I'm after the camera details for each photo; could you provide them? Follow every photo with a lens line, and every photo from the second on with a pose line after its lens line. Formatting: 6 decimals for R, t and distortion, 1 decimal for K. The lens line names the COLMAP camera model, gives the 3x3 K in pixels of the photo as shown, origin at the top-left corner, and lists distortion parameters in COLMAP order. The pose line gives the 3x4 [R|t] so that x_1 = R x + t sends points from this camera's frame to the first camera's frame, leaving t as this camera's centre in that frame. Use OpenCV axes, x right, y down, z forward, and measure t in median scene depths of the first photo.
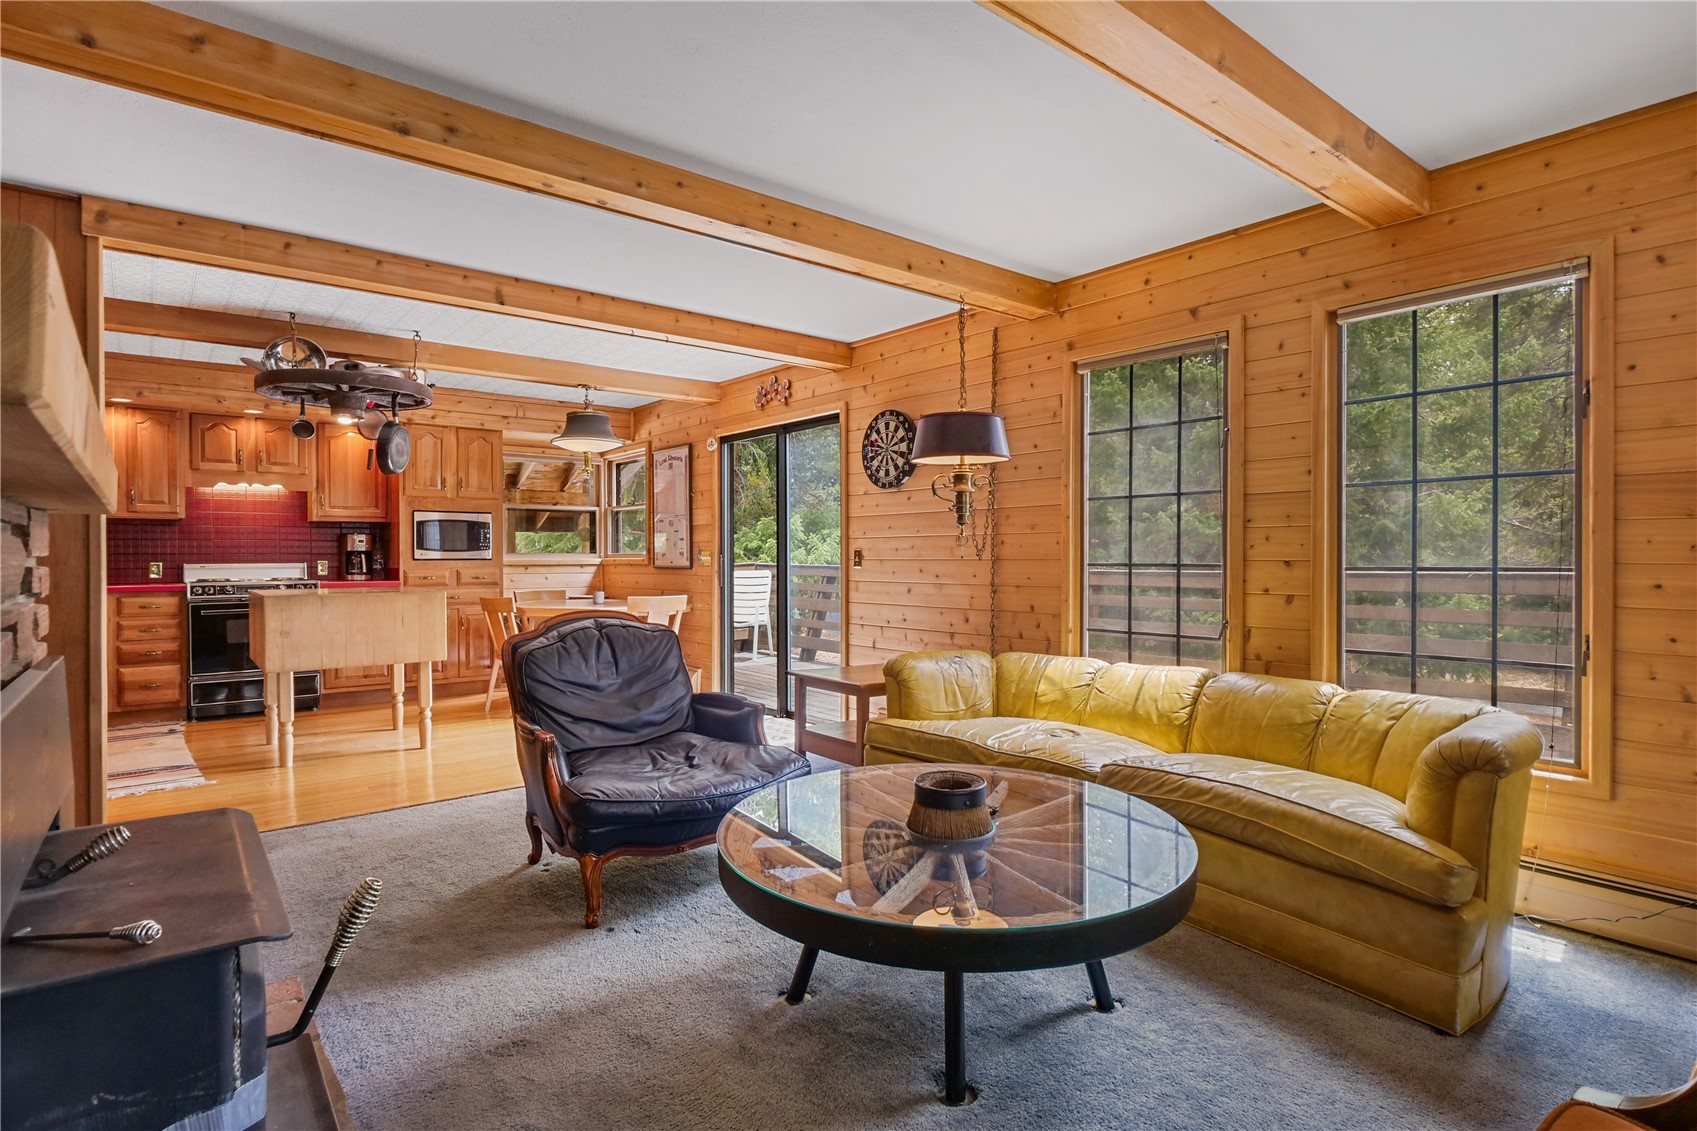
lens RADIAL K [[868.1, 0, 848.5], [0, 868.1, 565.5], [0, 0, 1]] dist [-0.000995, -0.000199]
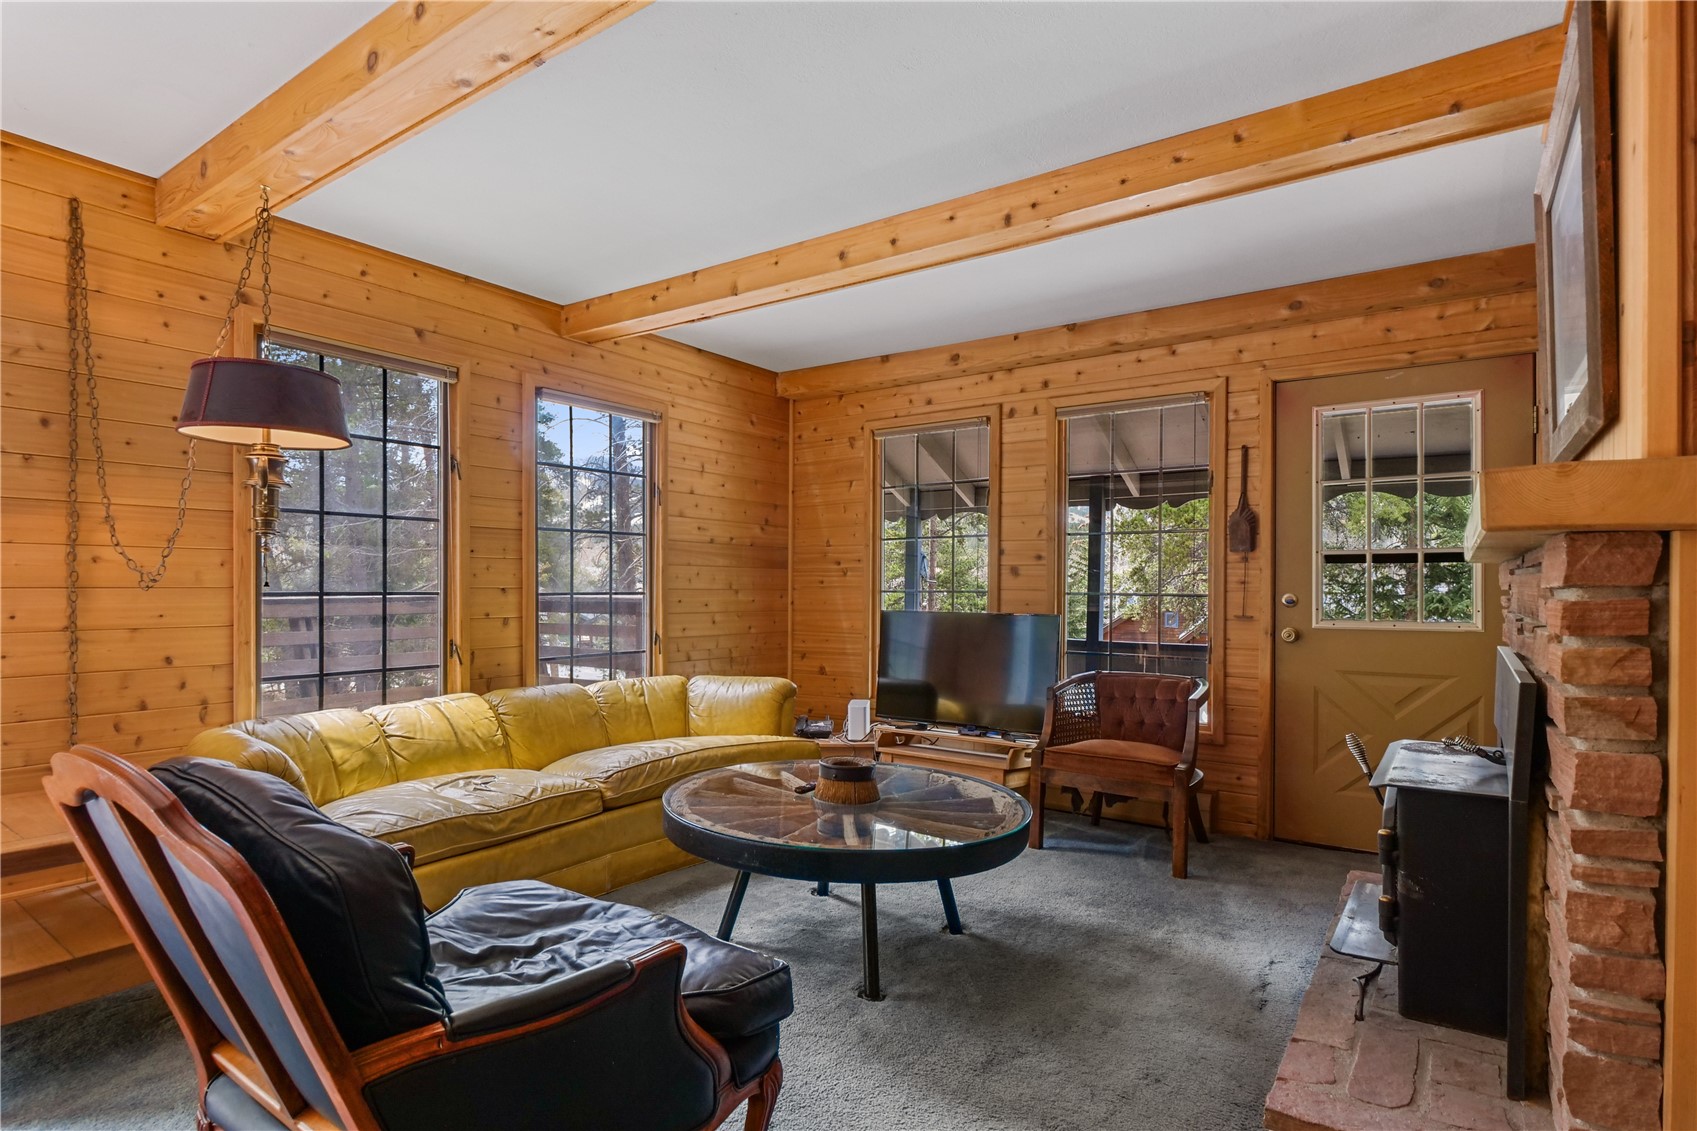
lens RADIAL K [[883.8, 0, 850.6], [0, 883.8, 585.3], [0, 0, 1]] dist [-0.002302, -0.000753]
pose [[-0.270001, -0.003136, 0.962855, -0.684739], [0.003212, 0.999986, 0.004158, -0.011402], [-0.962855, 0.004215, -0.269987, 0.797872]]
